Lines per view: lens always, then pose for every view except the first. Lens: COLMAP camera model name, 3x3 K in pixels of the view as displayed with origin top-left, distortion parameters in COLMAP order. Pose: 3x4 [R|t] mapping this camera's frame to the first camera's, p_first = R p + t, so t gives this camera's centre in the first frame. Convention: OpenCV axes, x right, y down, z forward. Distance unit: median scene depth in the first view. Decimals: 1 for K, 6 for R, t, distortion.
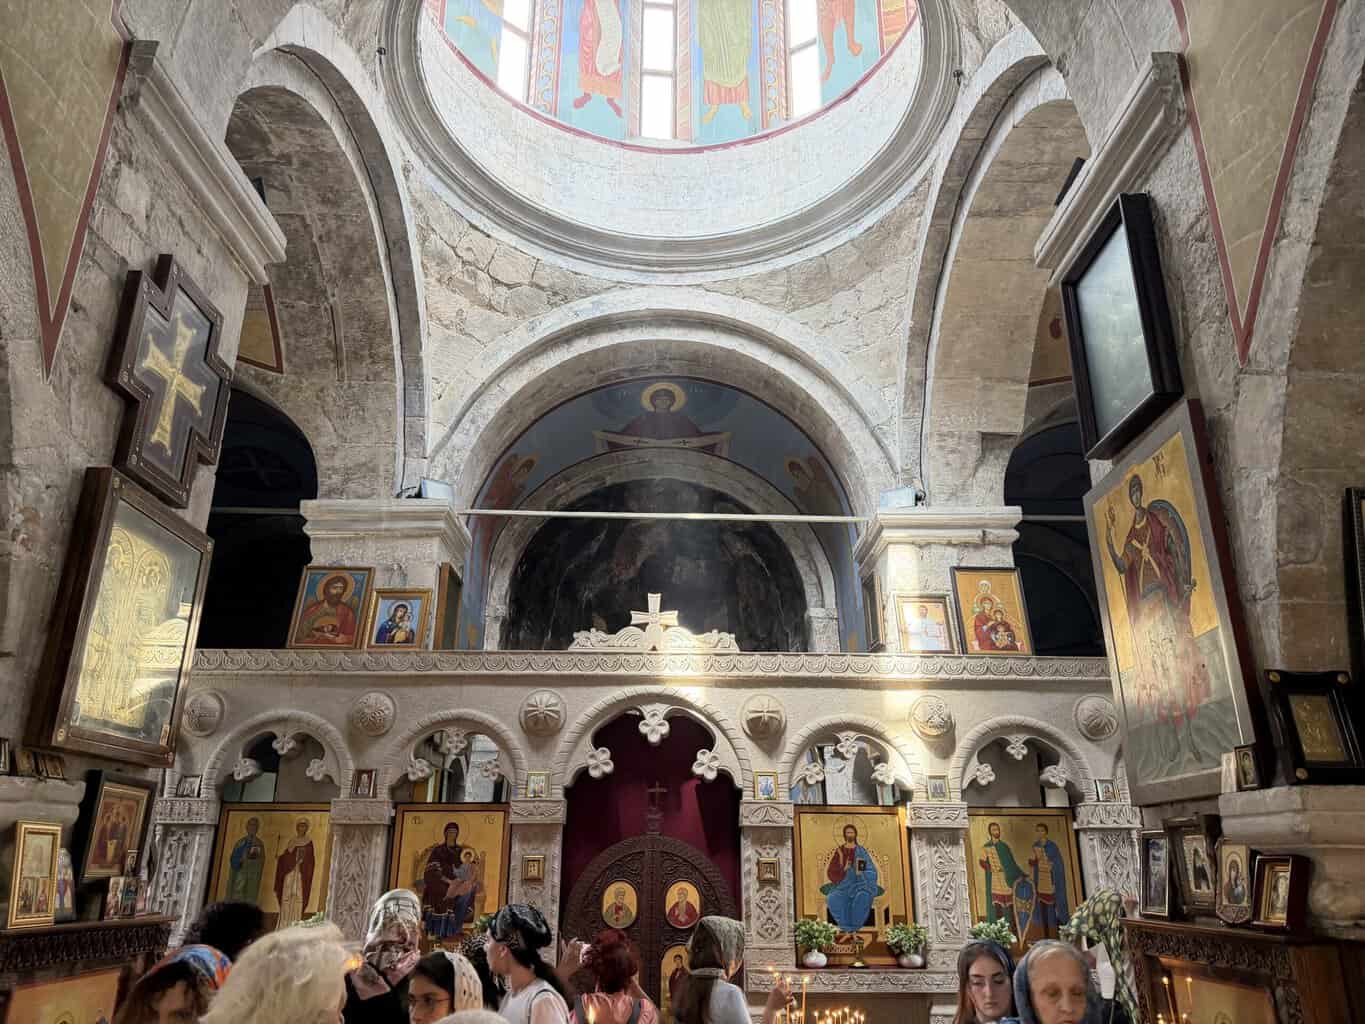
lens RADIAL K [[948.2, 0, 682.5], [0, 948.2, 512.0], [0, 0, 1]] dist [0.171870, -0.397393]
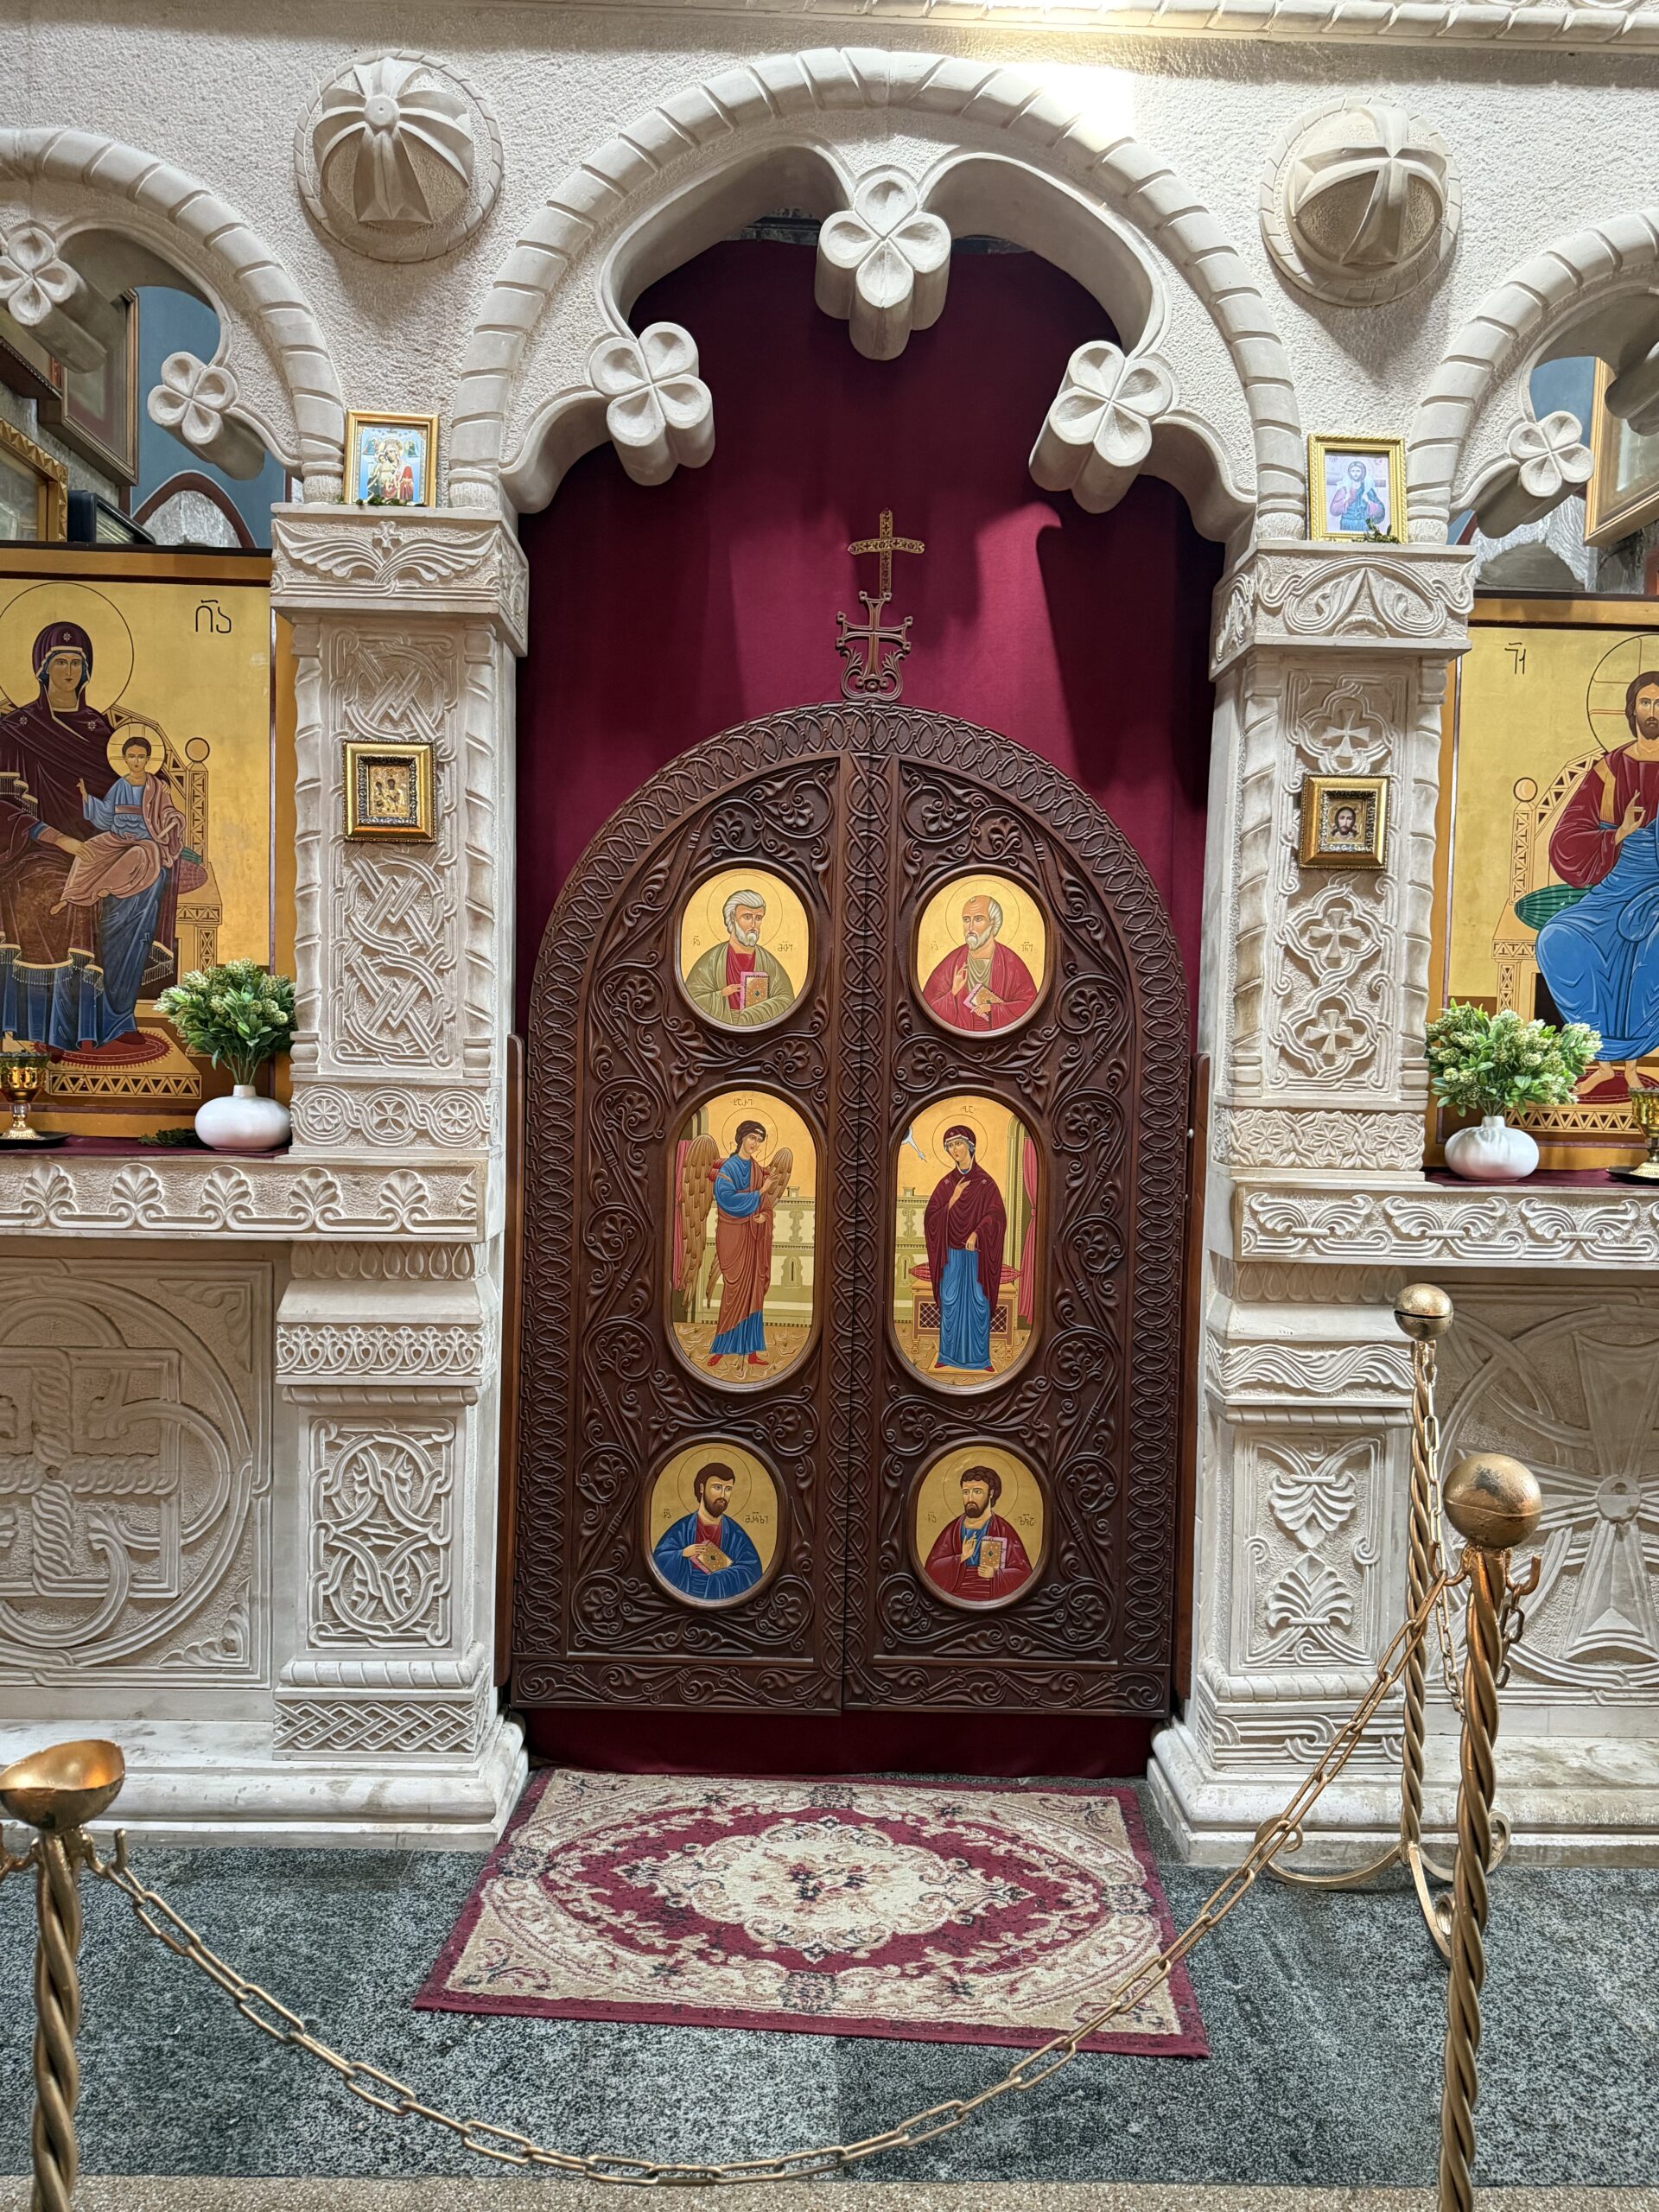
lens RADIAL K [[1646.5, 0, 829.5], [0, 1646.5, 1106.0], [0, 0, 1]] dist [0.038319, -0.064506]
pose [[0.999827, 0.018543, -0.001646, -0.039682], [-0.016418, 0.919979, 0.391625, 0.267411], [0.008776, -0.391530, 0.920124, 0.565329]]
